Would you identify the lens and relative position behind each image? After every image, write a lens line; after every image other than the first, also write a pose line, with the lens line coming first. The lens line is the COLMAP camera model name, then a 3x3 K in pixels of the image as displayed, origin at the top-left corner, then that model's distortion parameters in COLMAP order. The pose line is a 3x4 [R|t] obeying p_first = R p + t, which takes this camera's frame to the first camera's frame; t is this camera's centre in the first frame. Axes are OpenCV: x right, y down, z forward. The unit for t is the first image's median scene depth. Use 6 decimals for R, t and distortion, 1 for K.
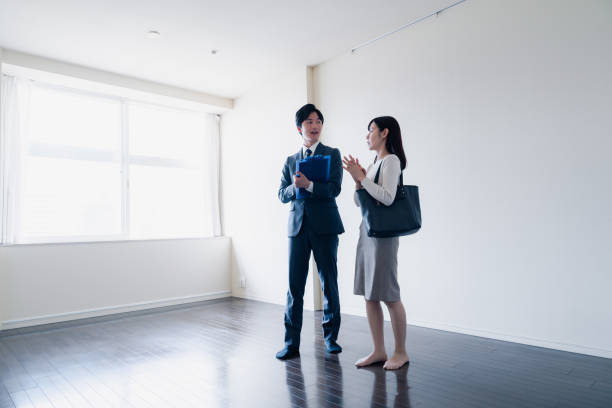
lens RADIAL K [[406.5, 0, 306.0], [0, 406.5, 204.0], [0, 0, 1]] dist [-0.006061, 0.000563]
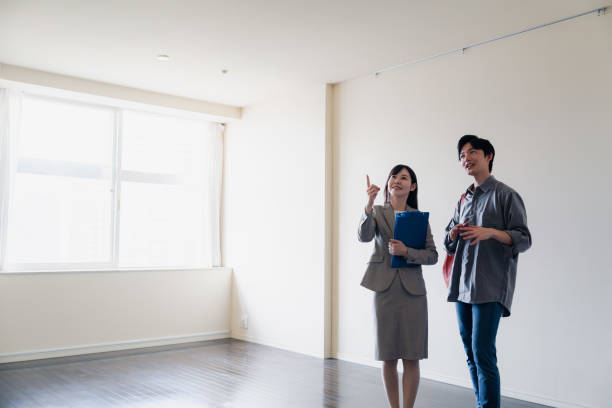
lens RADIAL K [[585.0, 0, 309.4], [0, 585.0, 209.0], [0, 0, 1]] dist [0.009973, -0.003867]
pose [[0.998577, 0.038016, -0.037393, 0.028645], [-0.037805, 0.999265, 0.006328, -0.088697], [0.037606, -0.004905, 0.999281, -0.347289]]
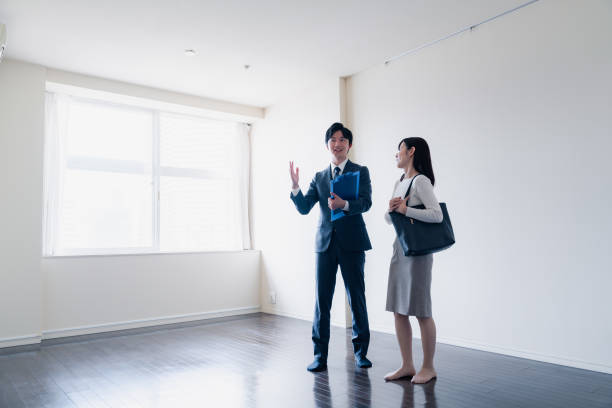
lens RADIAL K [[460.9, 0, 306.0], [0, 460.9, 204.0], [0, 0, 1]] dist [0.003975, -0.000235]
pose [[0.997141, 0.003565, -0.075484, 0.007793], [-0.004740, 0.999870, -0.015389, -0.019628], [0.075419, 0.015703, 0.997028, -0.134162]]
